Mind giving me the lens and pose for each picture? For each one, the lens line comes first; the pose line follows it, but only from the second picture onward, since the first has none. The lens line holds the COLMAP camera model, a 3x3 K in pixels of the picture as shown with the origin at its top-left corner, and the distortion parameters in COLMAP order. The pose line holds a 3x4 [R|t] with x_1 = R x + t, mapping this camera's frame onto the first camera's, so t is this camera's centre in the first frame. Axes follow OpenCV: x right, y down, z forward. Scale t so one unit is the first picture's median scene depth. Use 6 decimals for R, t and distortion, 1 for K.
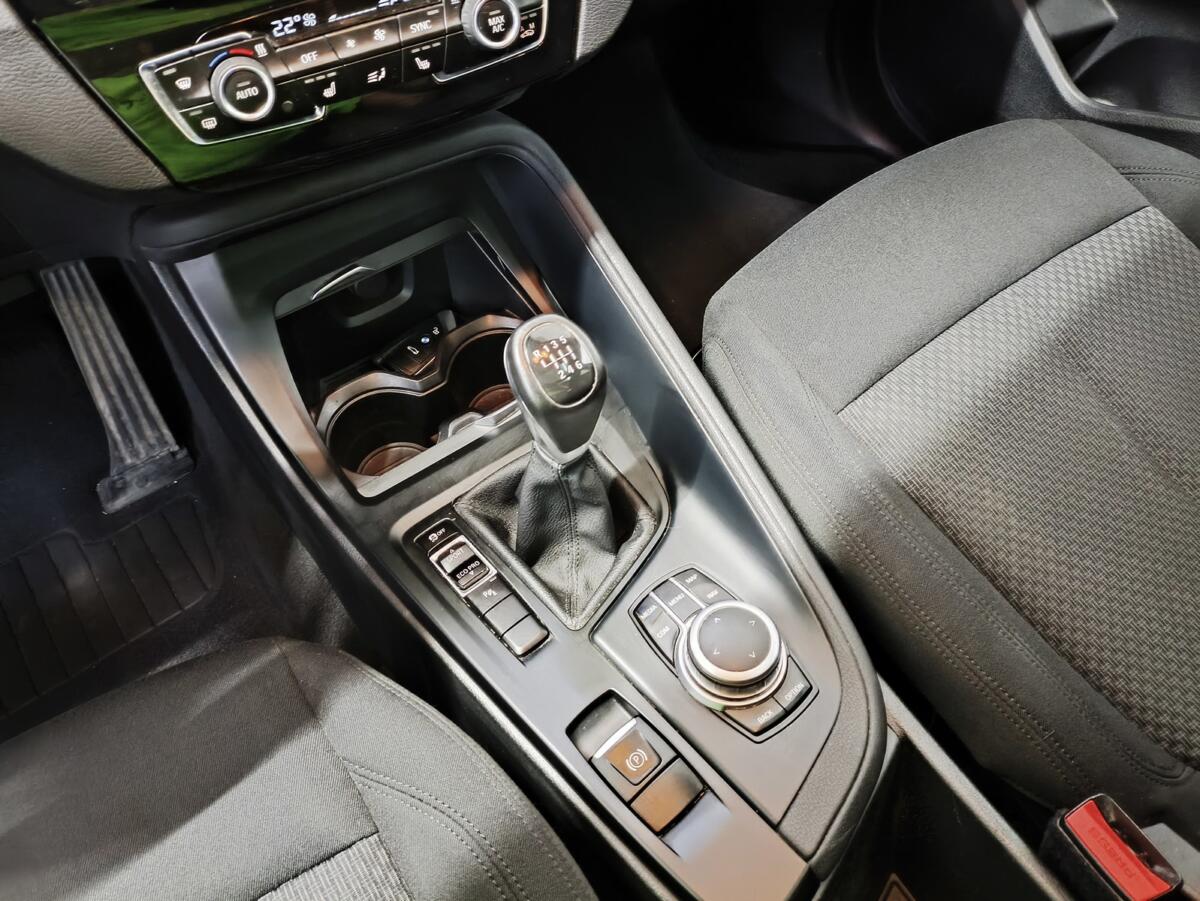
lens RADIAL K [[888.5, 0, 598.3], [0, 888.5, 451.0], [0, 0, 1]] dist [0.102482, -0.186648]
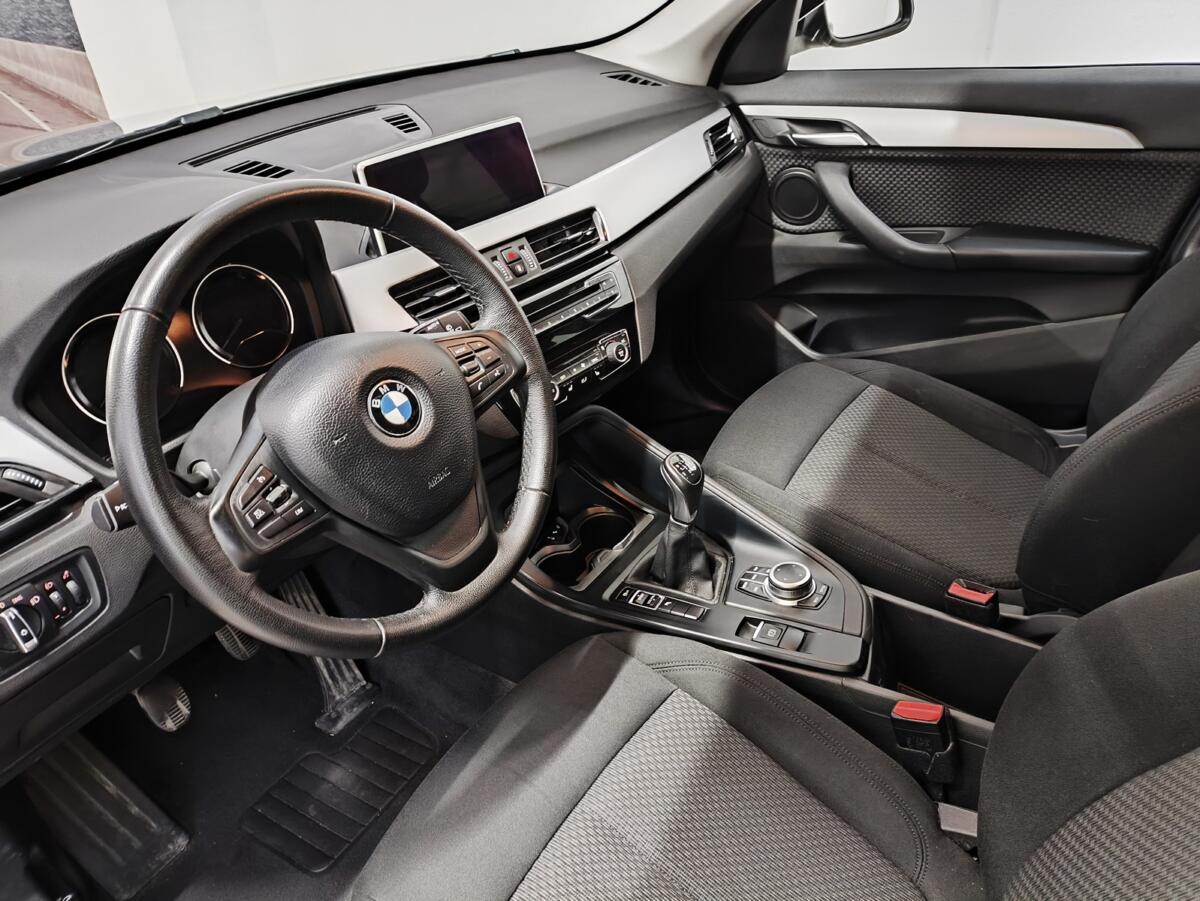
lens RADIAL K [[883.5, 0, 602.8], [0, 883.5, 453.2], [0, 0, 1]] dist [0.096907, -0.153073]
pose [[0.939877, -0.224988, 0.256929, -0.857266], [0.306040, 0.888749, -0.341268, 0.608847], [-0.151564, 0.399381, 0.904170, -1.134715]]
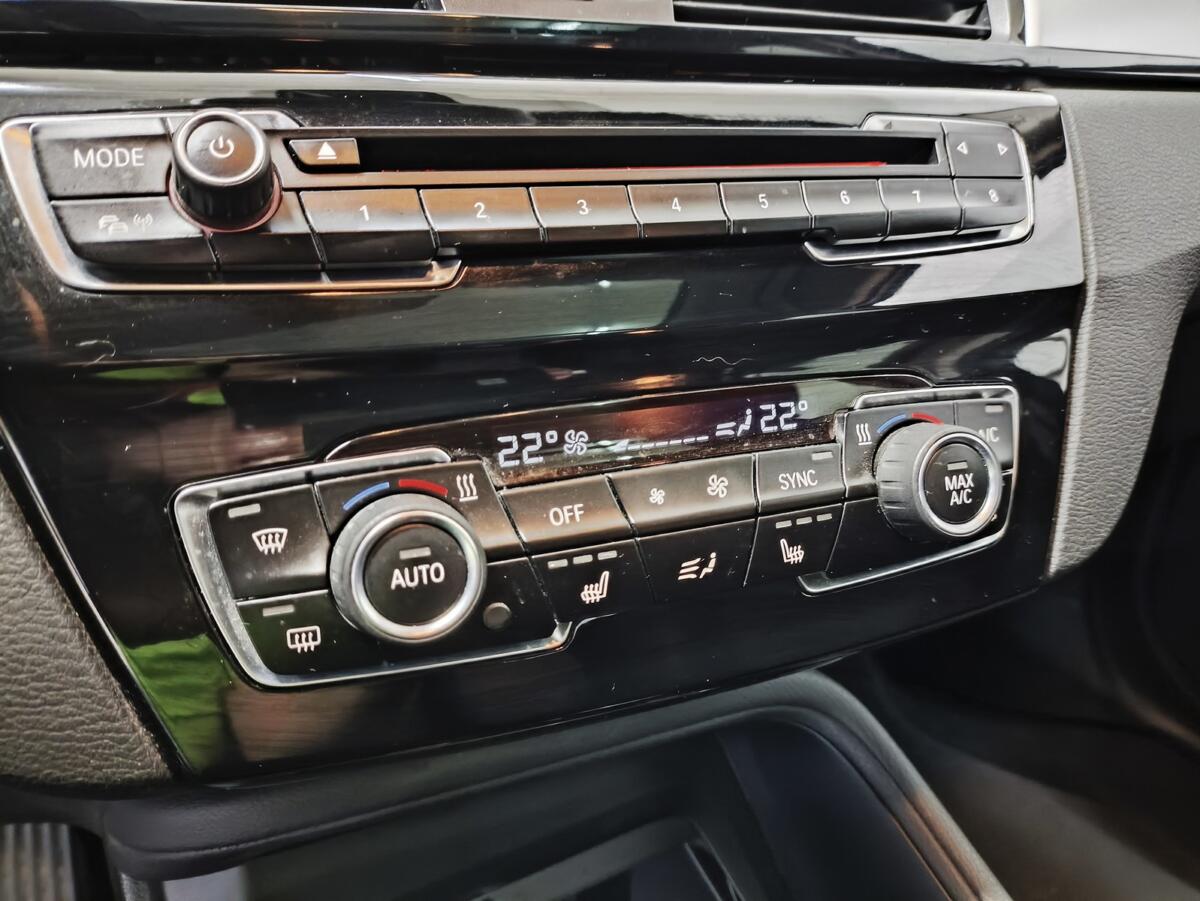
lens RADIAL K [[901.7, 0, 597.8], [0, 901.7, 450.1], [0, 0, 1]] dist [0.006974, 0.013733]
pose [[0.993520, 0.071814, -0.088095, -0.254366], [-0.107717, 0.842248, -0.528219, -0.220453], [0.036265, 0.534285, 0.844526, 0.579233]]
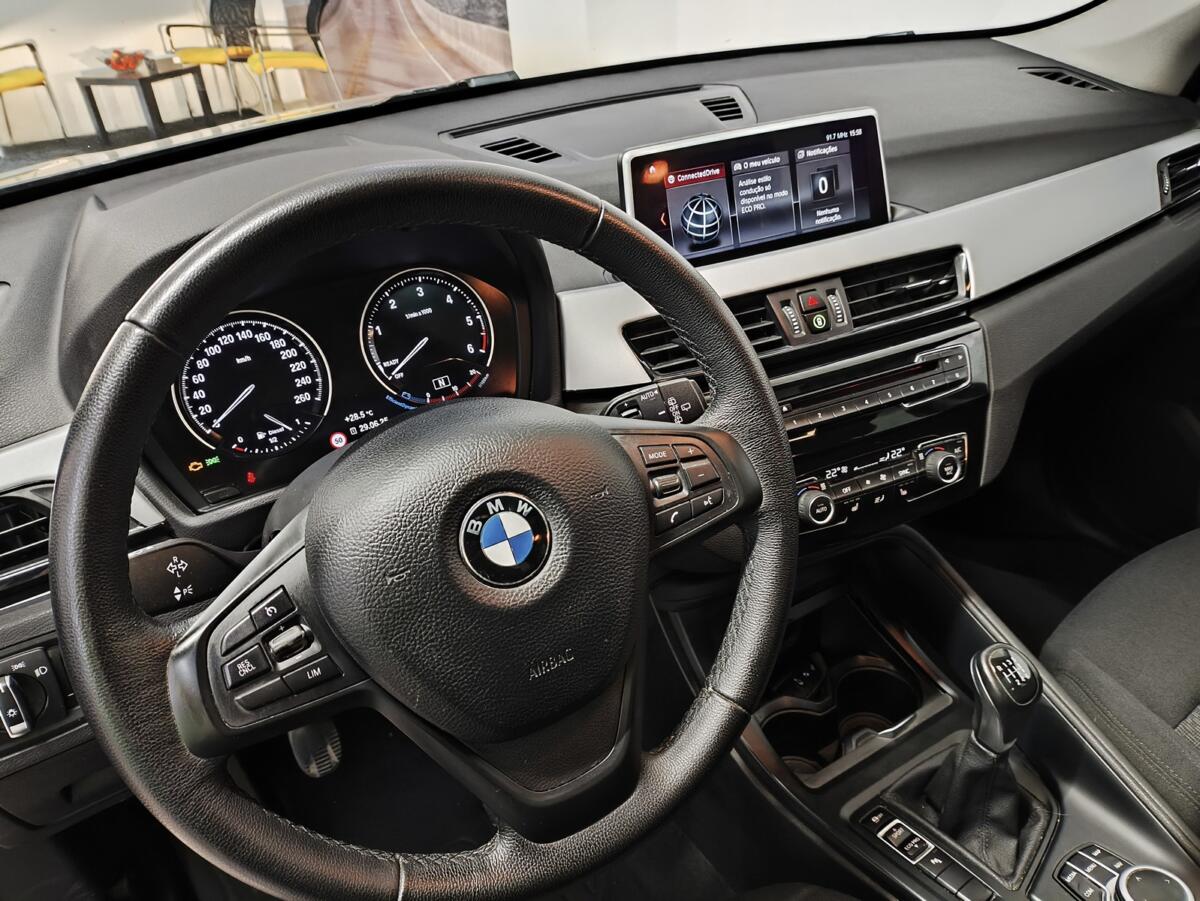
lens RADIAL K [[890.6, 0, 610.6], [0, 890.6, 455.3], [0, 0, 1]] dist [0.054420, -0.104487]
pose [[0.994975, -0.008384, -0.099774, -0.566979], [-0.032200, 0.916759, -0.398141, 0.187075], [0.094807, 0.399353, 0.911882, -0.594730]]
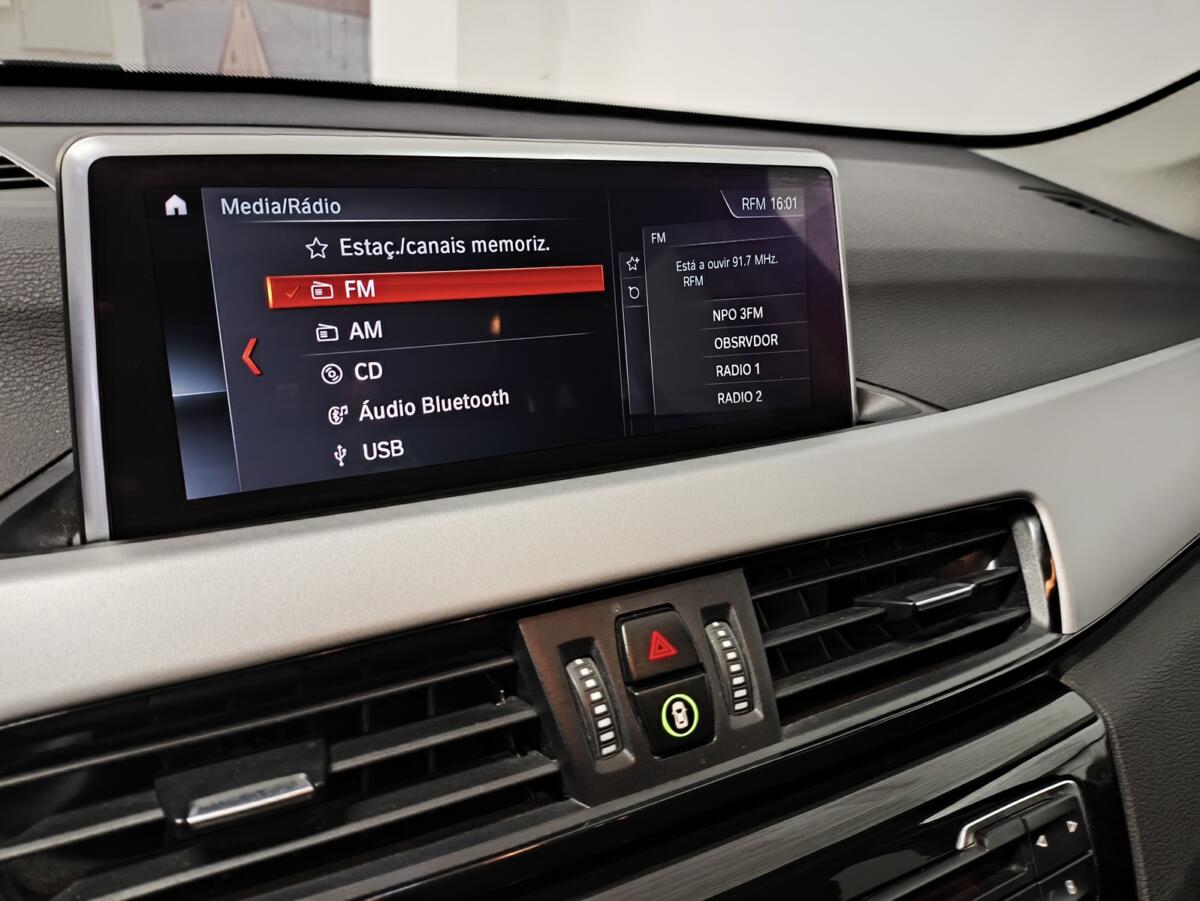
lens RADIAL K [[925.5, 0, 597.5], [0, 925.5, 451.0], [0, 0, 1]] dist [0.074536, -0.173887]
pose [[0.998166, 0.053439, 0.028434, -0.416038], [-0.028258, 0.826764, -0.561839, -0.535737], [-0.053532, 0.560005, 0.826758, 0.322195]]
